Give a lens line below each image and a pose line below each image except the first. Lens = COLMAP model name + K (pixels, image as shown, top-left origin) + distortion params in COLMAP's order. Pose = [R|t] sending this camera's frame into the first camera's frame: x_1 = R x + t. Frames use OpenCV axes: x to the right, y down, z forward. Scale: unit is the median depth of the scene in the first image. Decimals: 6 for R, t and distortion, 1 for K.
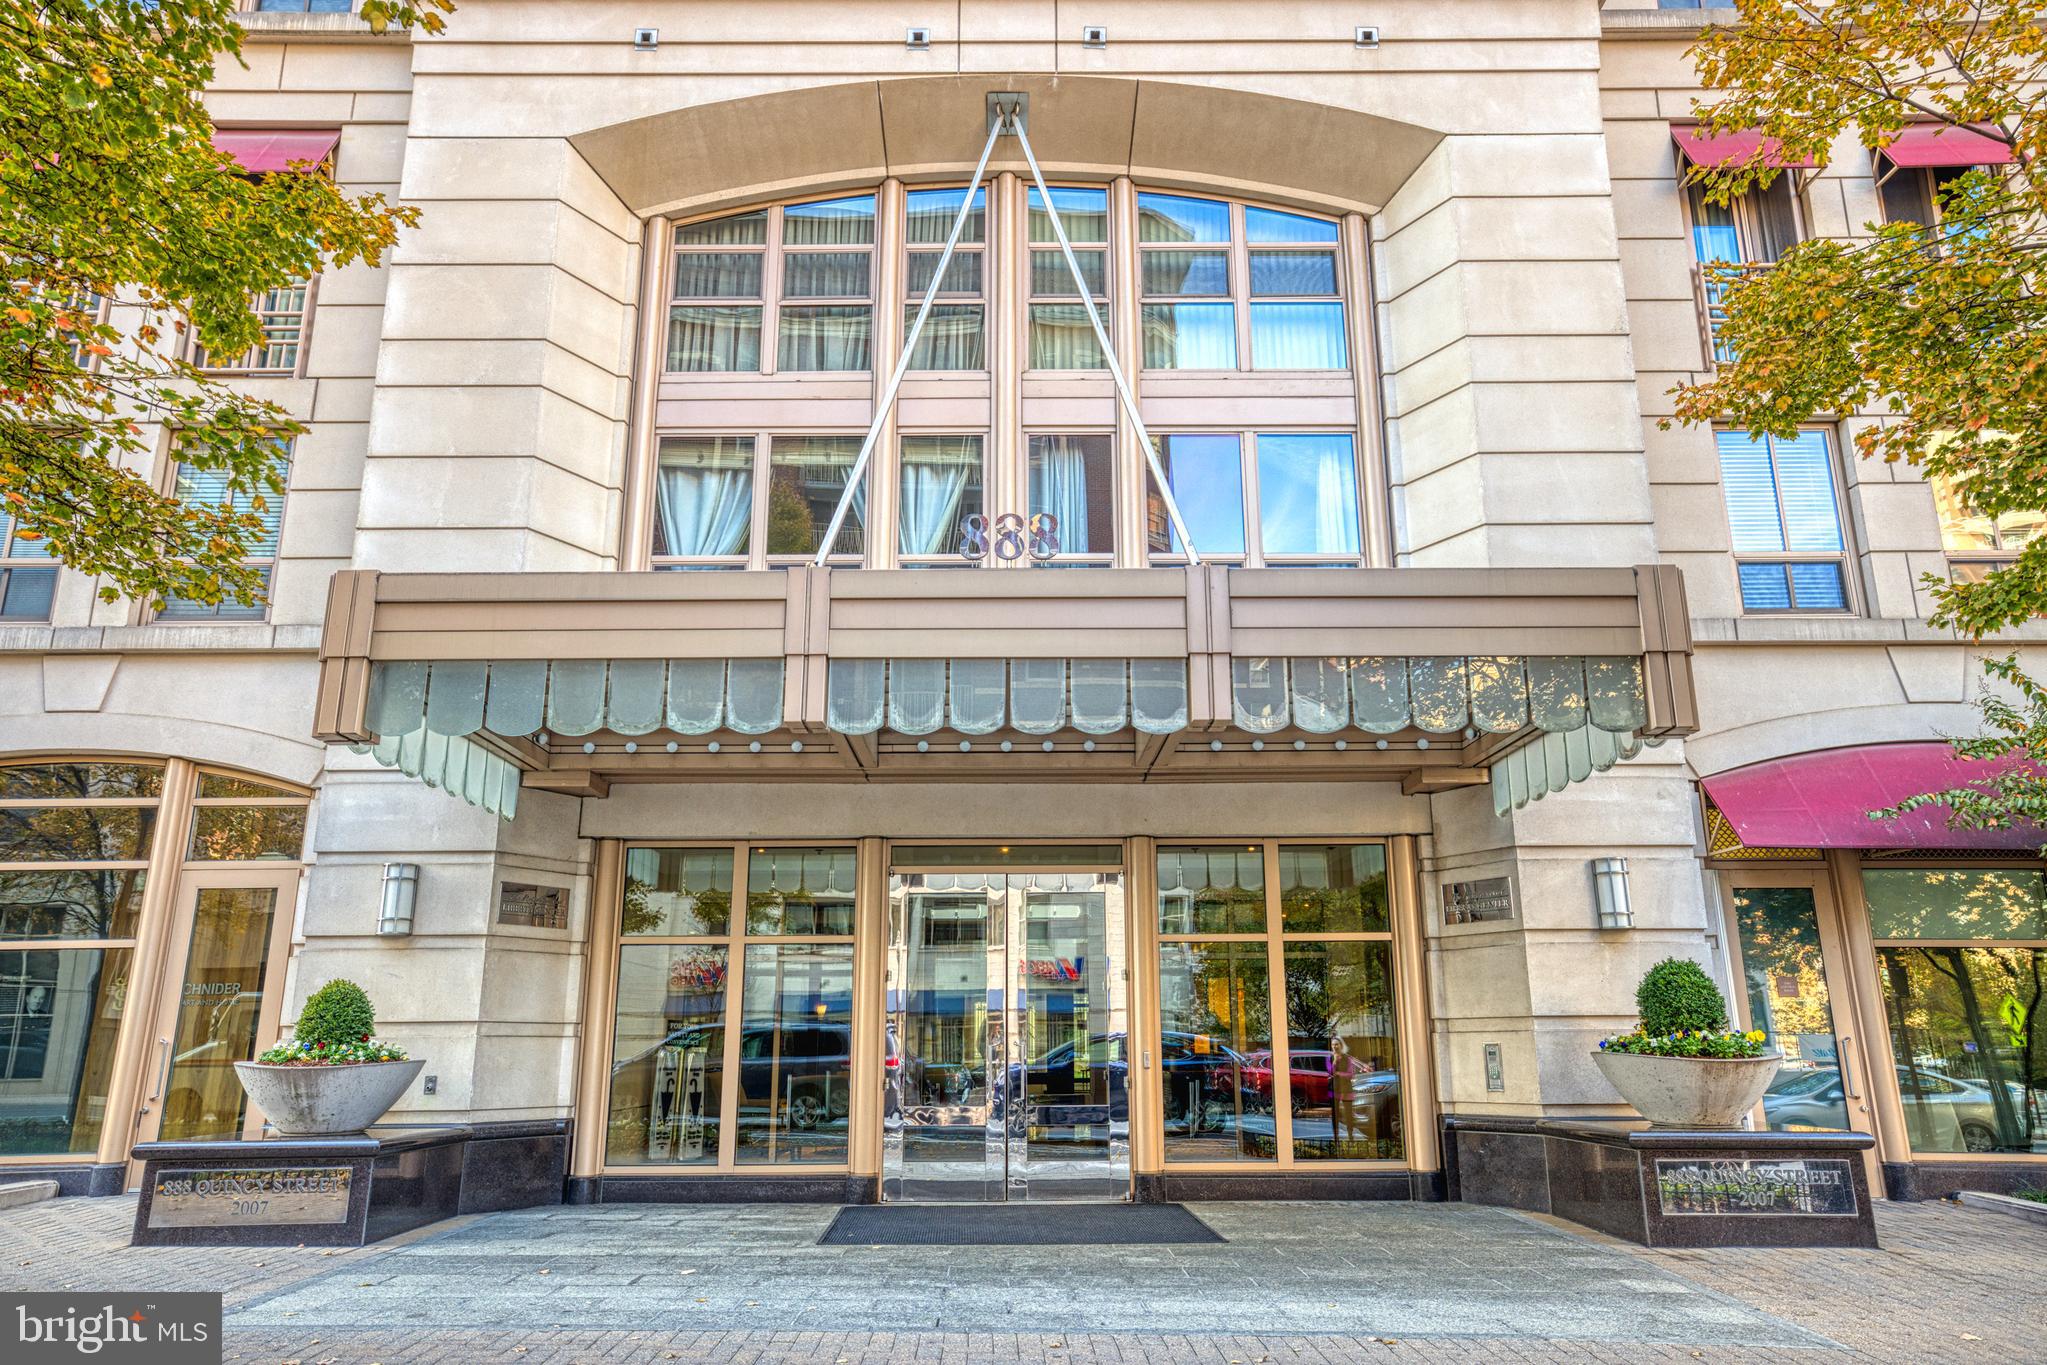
lens RADIAL K [[1313.9, 0, 1021.4], [0, 1313.9, 676.4], [0, 0, 1]] dist [0.016471, 0.007719]
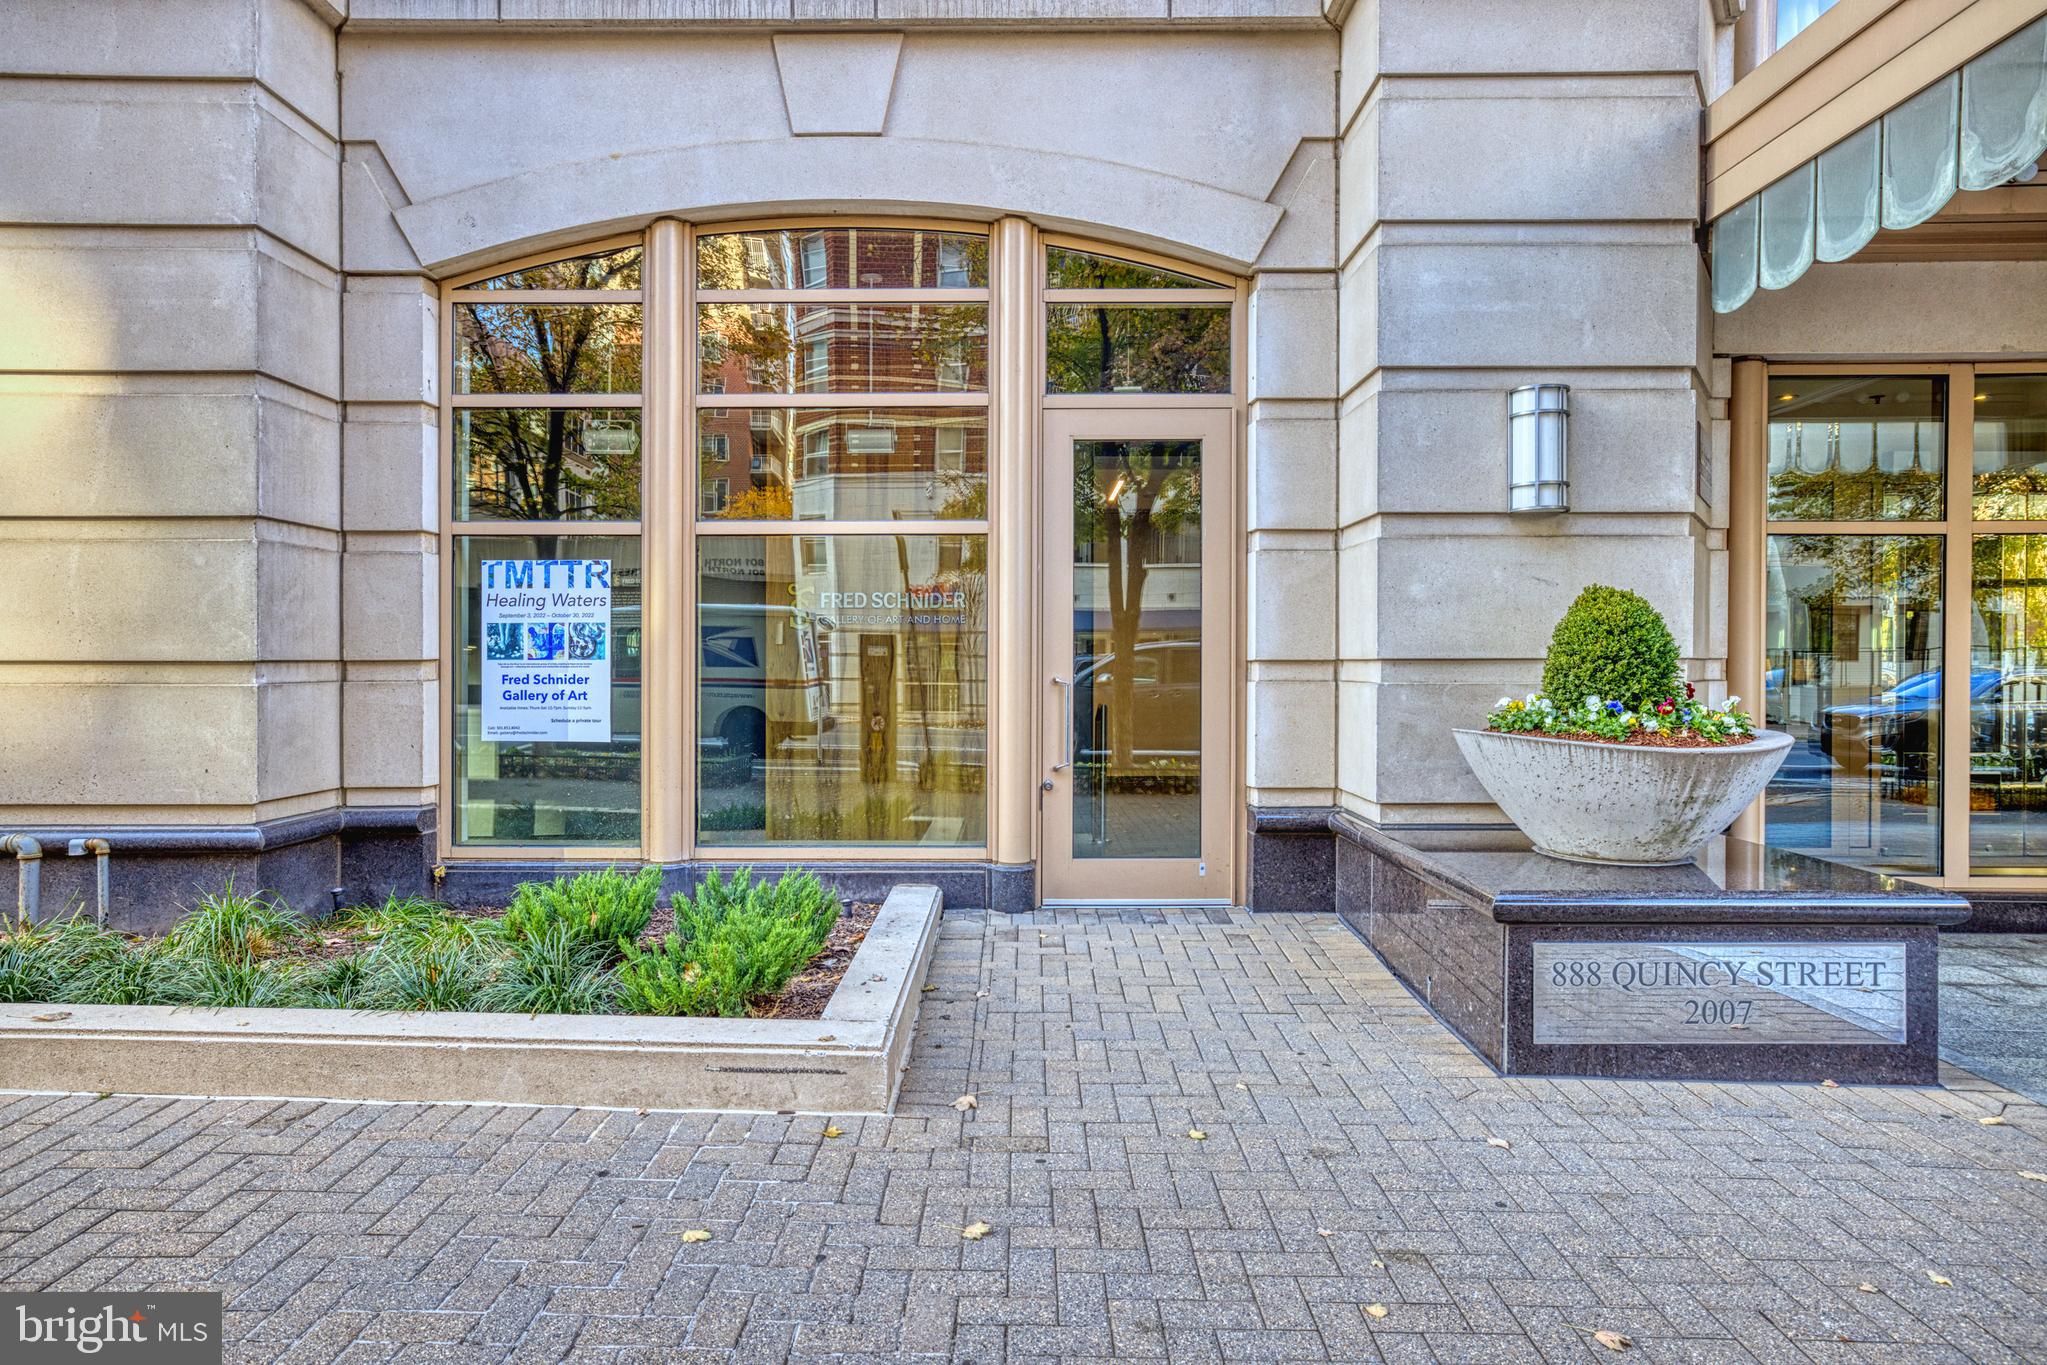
lens RADIAL K [[1218.8, 0, 1007.4], [0, 1218.8, 626.9], [0, 0, 1]] dist [0.003994, 0.005356]
pose [[0.999970, 0.005093, -0.005819, -0.648624], [-0.003495, 0.968894, 0.247453, 0.105168], [0.006898, -0.247426, 0.968882, 0.436018]]
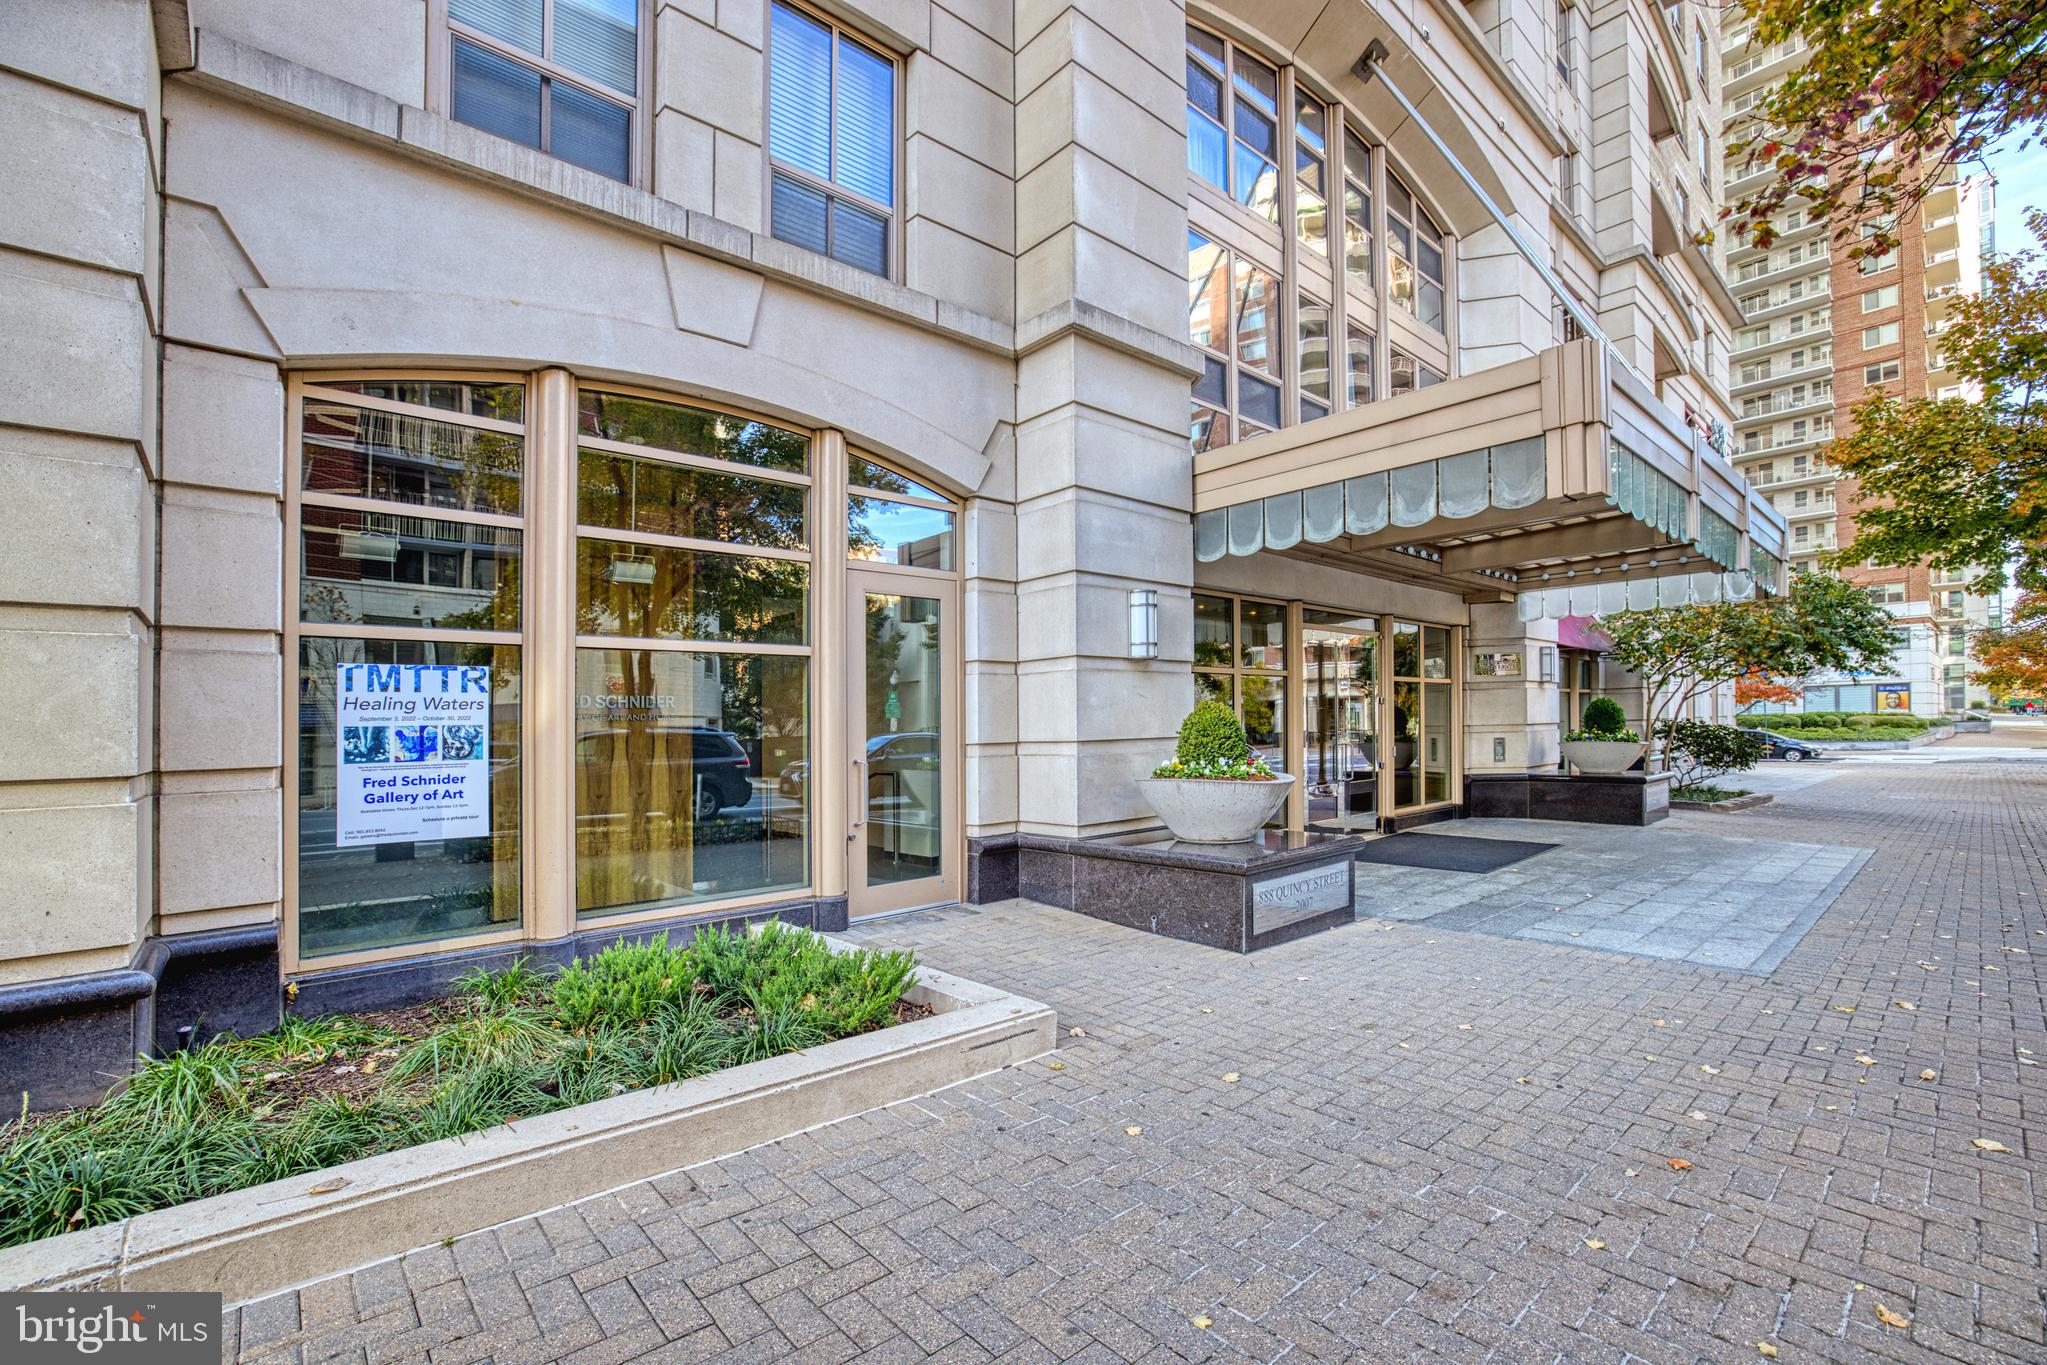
lens RADIAL K [[870.0, 0, 1021.1], [0, 870.0, 696.5], [0, 0, 1]] dist [-0.027177, 0.004173]
pose [[0.752328, 0.012649, 0.658667, -0.918900], [-0.161548, 0.972831, 0.165838, 0.116016], [-0.638674, -0.231171, 0.733932, 0.501539]]
